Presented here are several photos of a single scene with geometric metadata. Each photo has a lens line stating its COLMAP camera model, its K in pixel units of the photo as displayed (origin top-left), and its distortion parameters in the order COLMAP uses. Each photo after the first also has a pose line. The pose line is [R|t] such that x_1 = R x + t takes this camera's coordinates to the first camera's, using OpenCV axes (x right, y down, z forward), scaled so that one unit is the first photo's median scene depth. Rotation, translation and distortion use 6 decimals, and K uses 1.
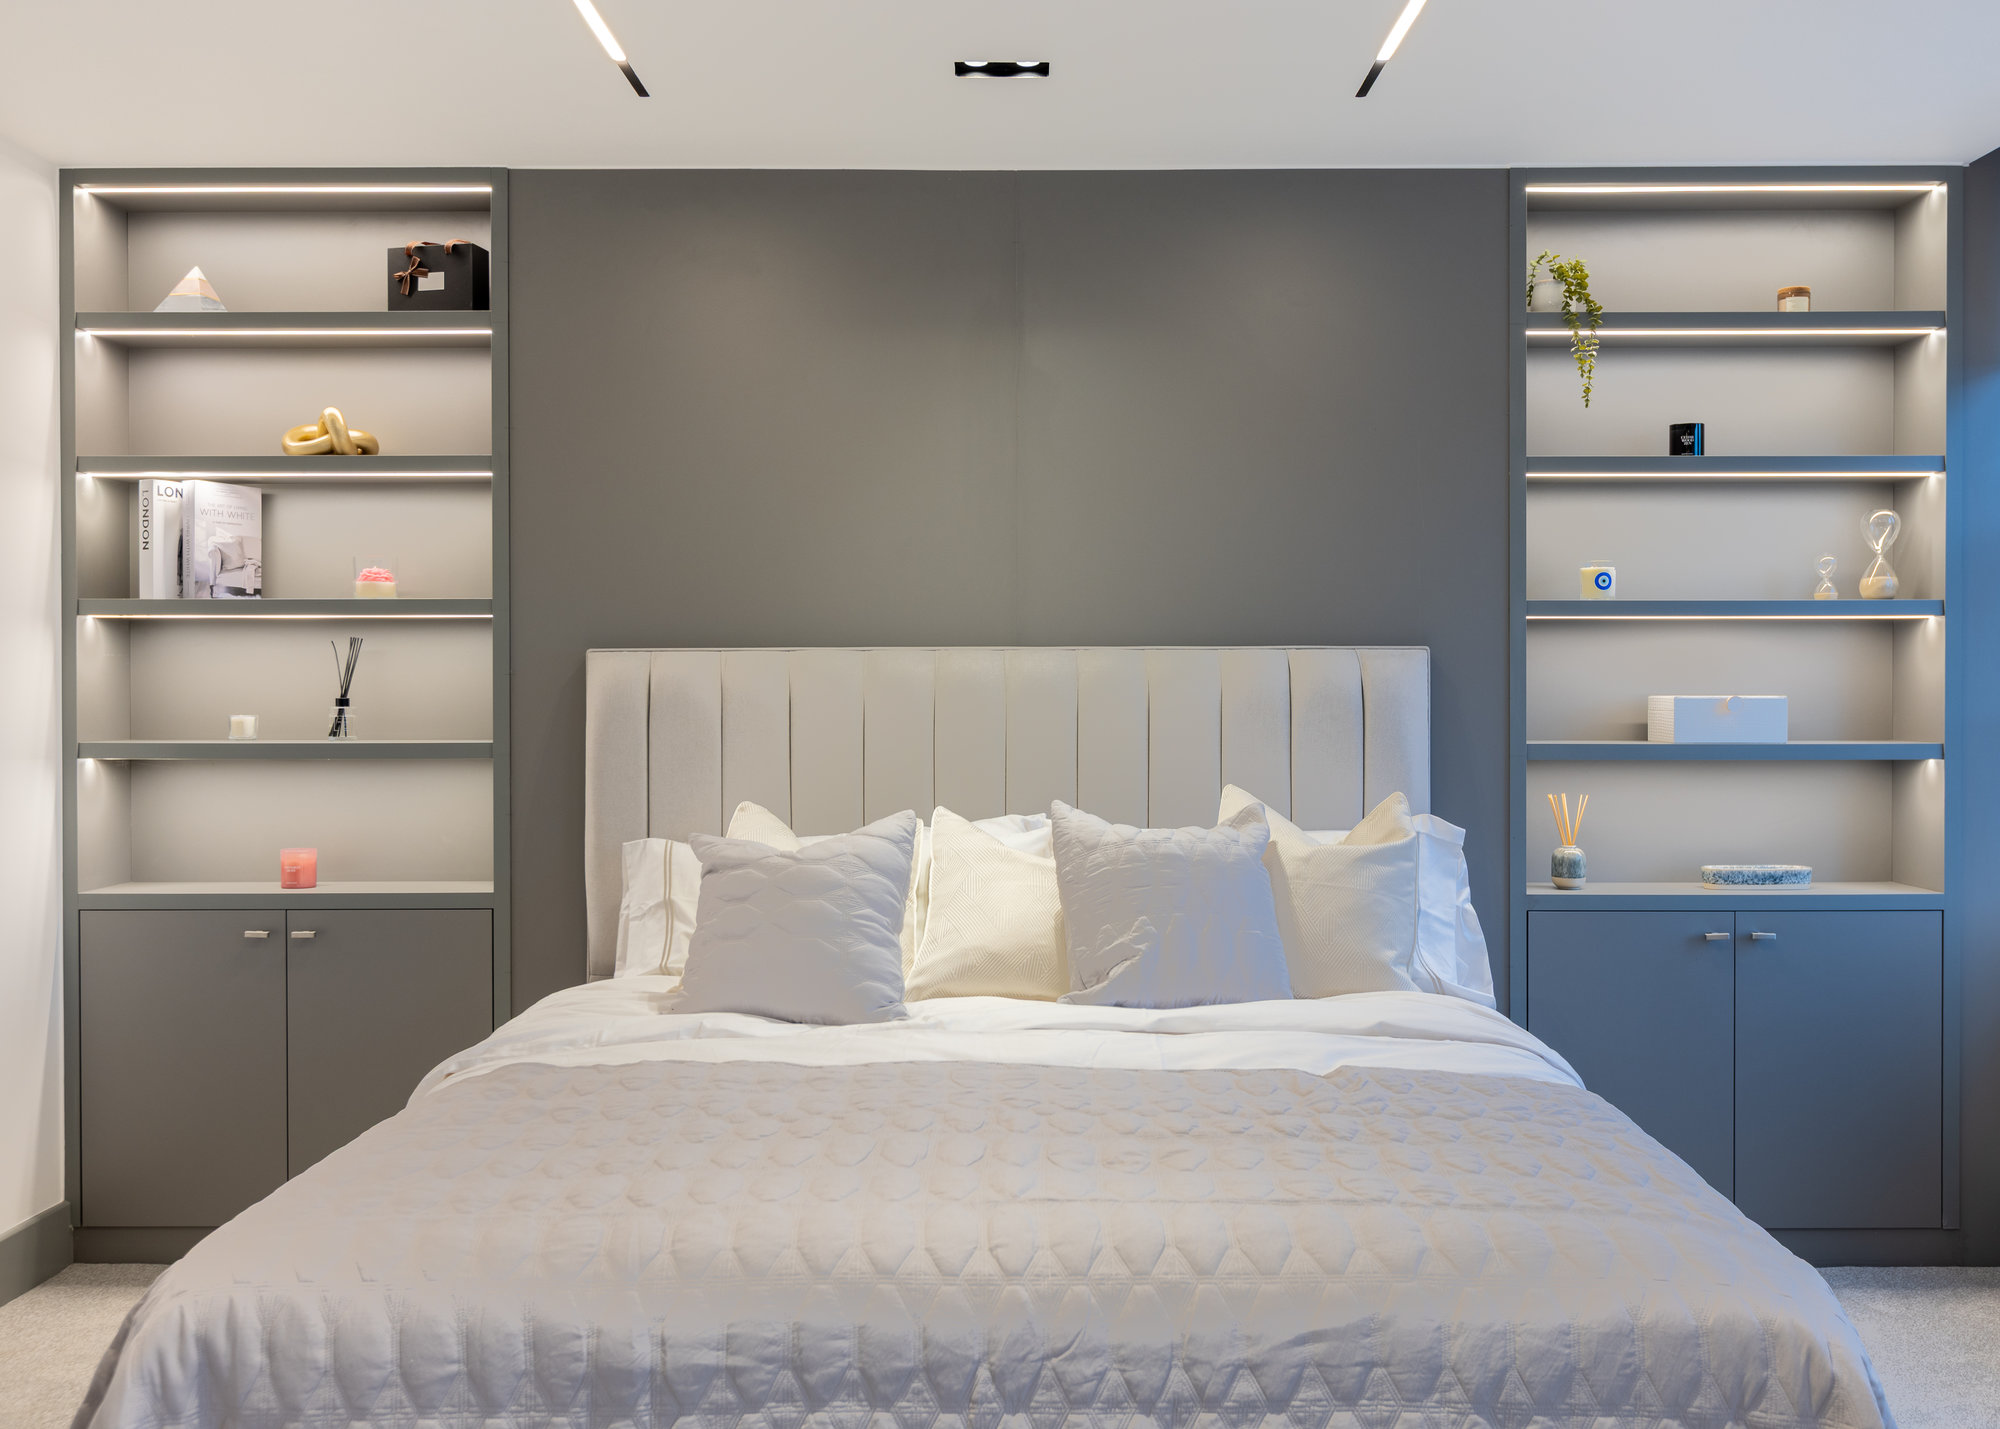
lens RADIAL K [[1757.9, 0, 1004.2], [0, 1757.9, 706.1], [0, 0, 1]] dist [0.012354, -0.009096]
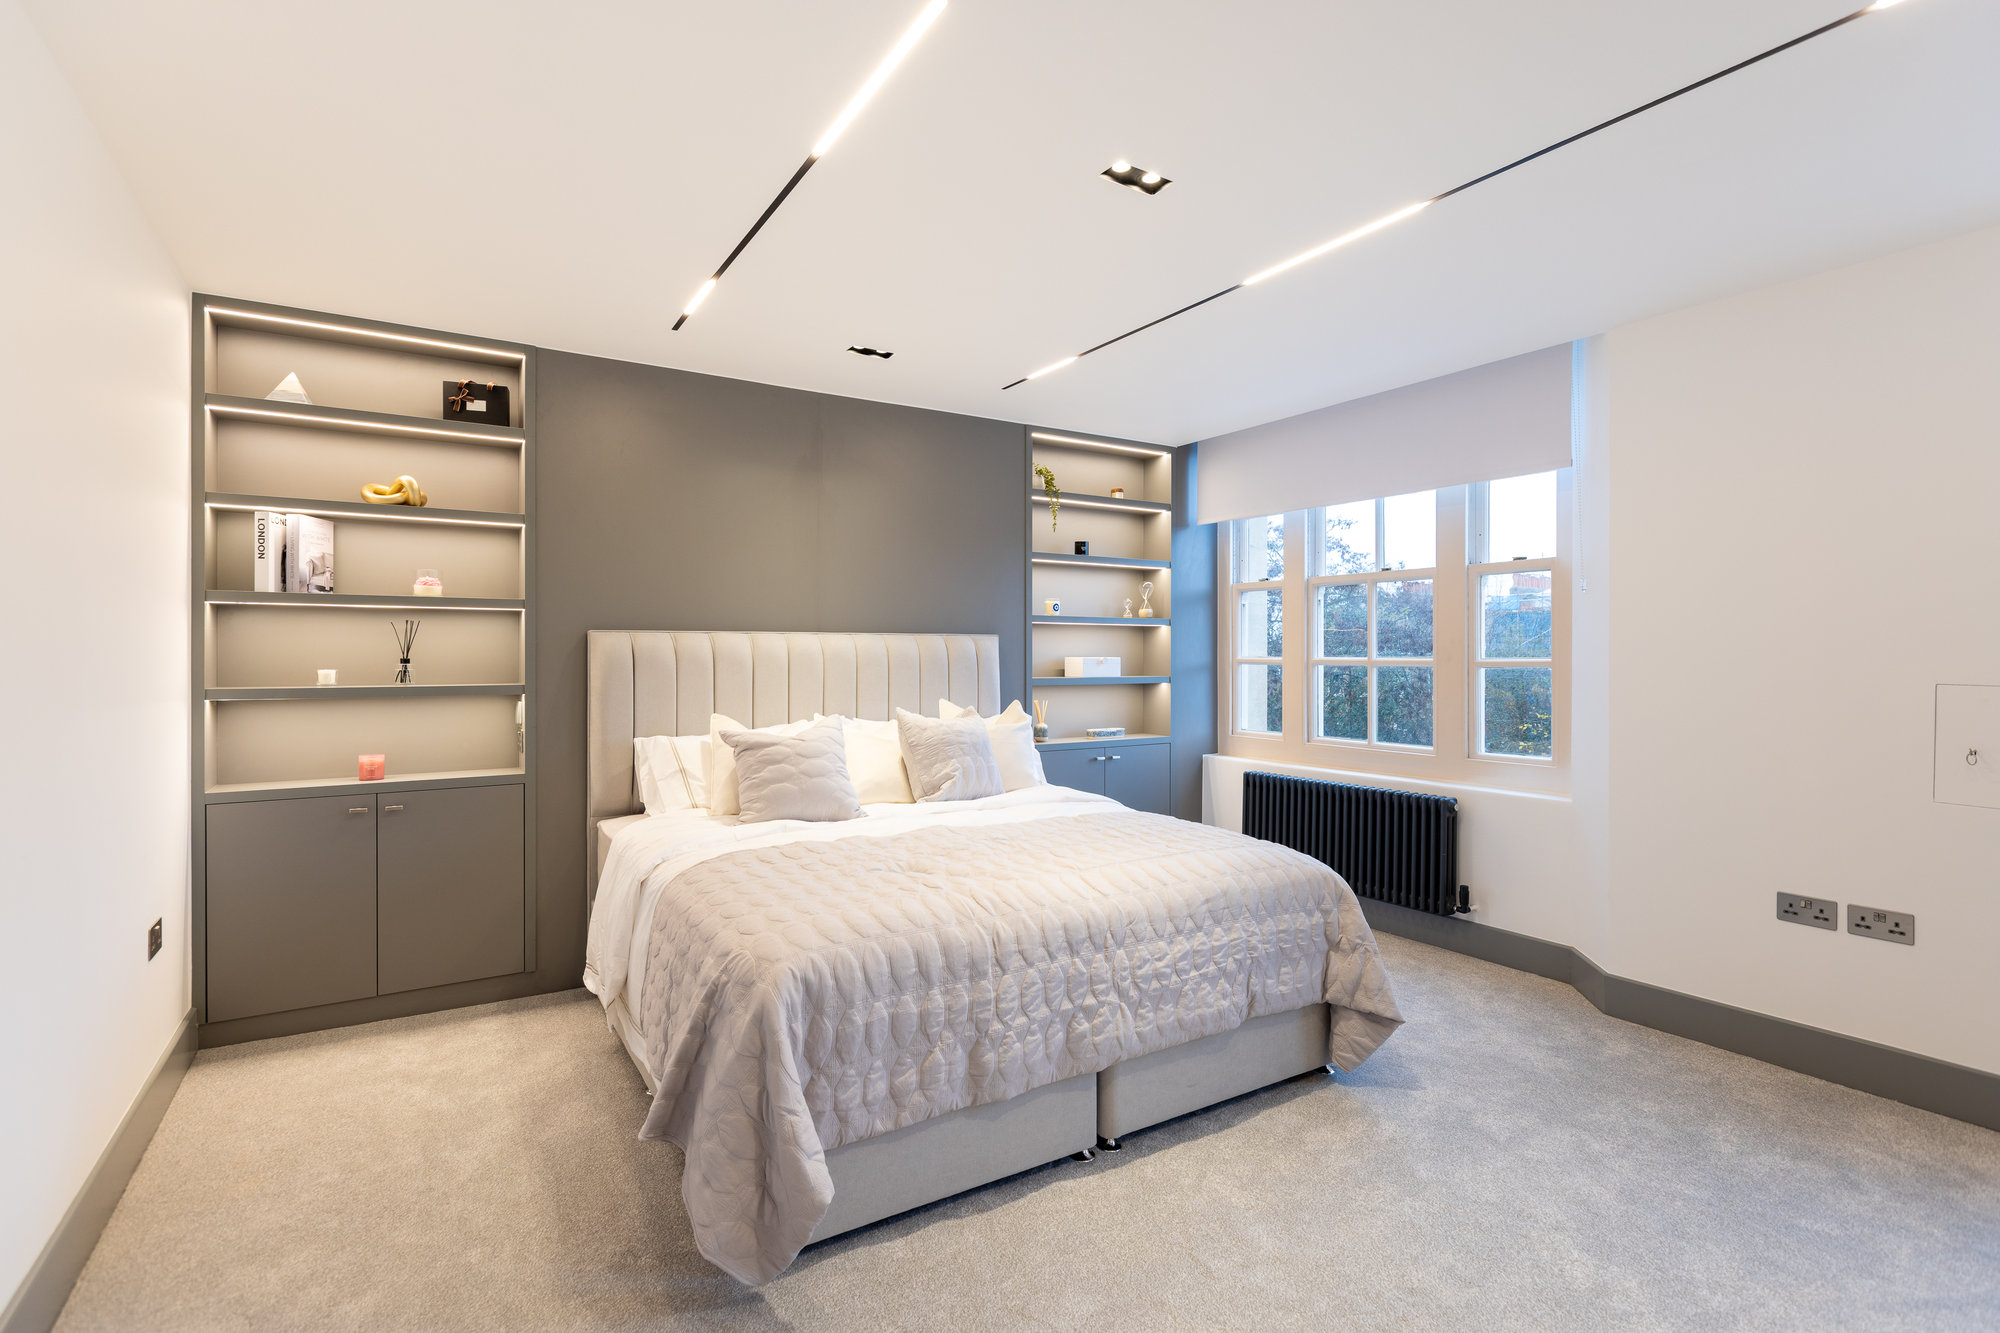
lens RADIAL K [[957.4, 0, 1002.1], [0, 957.4, 653.3], [0, 0, 1]] dist [0.002384, 0.004973]
pose [[0.842289, 0.002559, 0.539019, -0.393683], [0.003045, 0.999950, -0.009504, 0.000657], [-0.539017, 0.009647, 0.842240, -0.018279]]
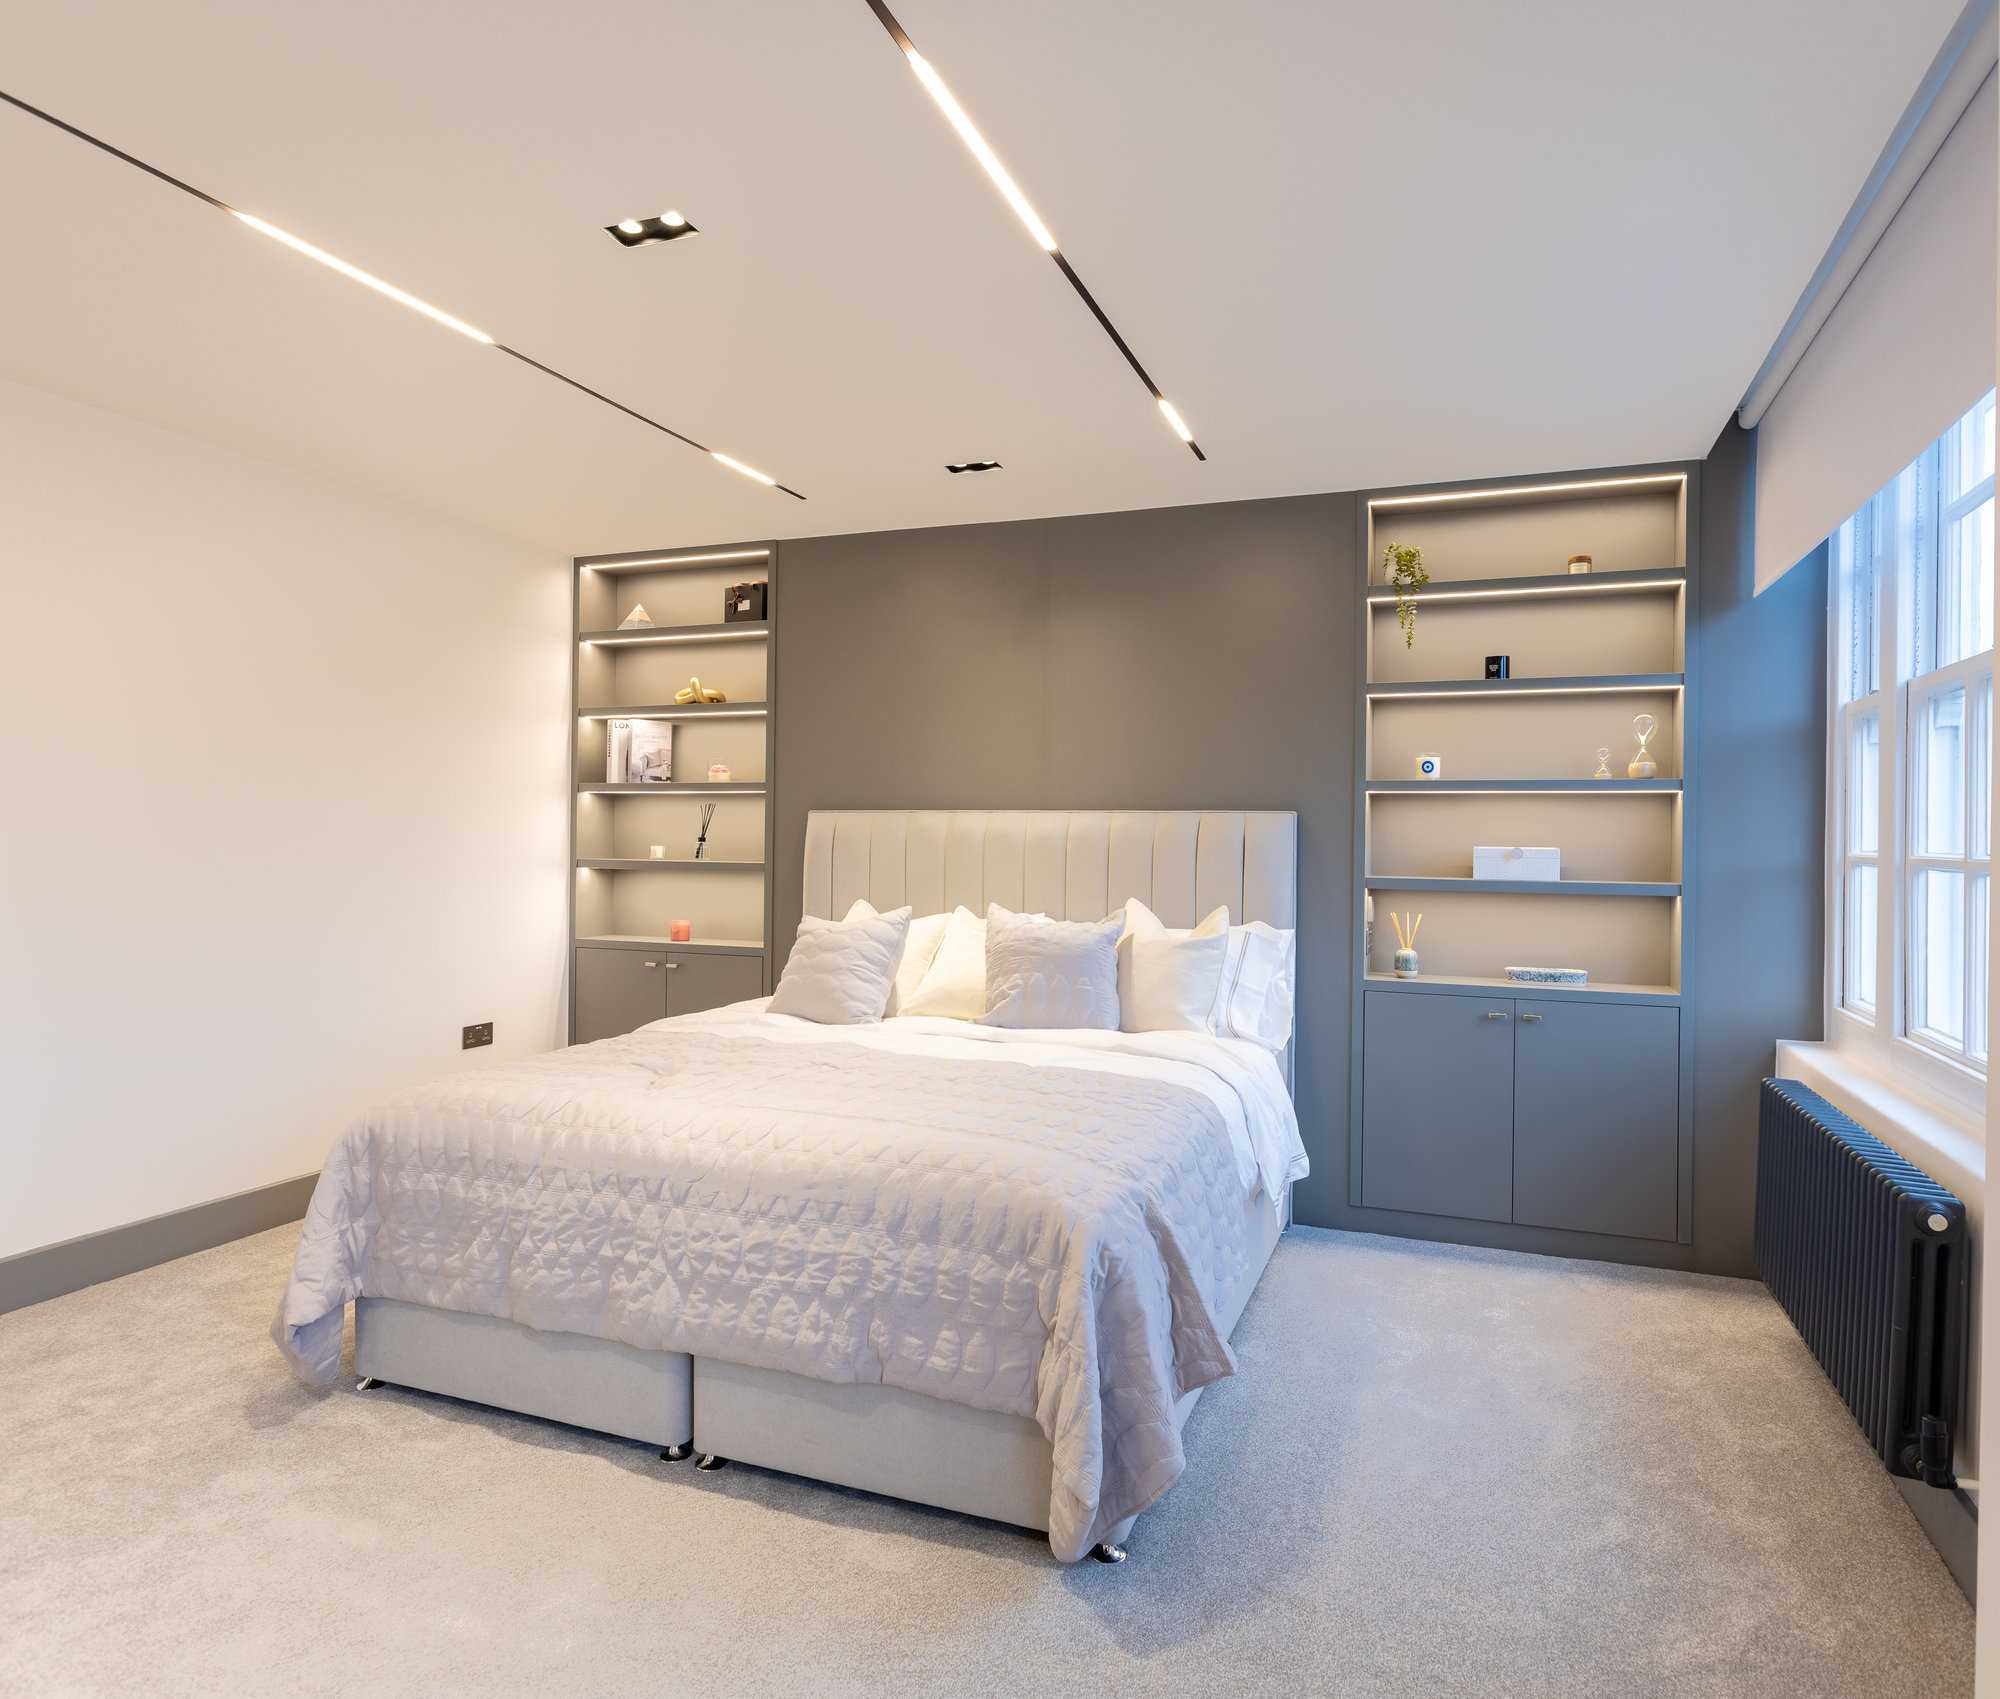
lens RADIAL K [[1214.6, 0, 1022.5], [0, 1214.6, 834.4], [0, 0, 1]] dist [-0.002071, 0.004523]
pose [[0.935627, 0.011119, -0.352814, 0.378953], [-0.015765, 0.999823, -0.010299, 0.000192], [0.352637, 0.015198, 0.935637, -0.053992]]
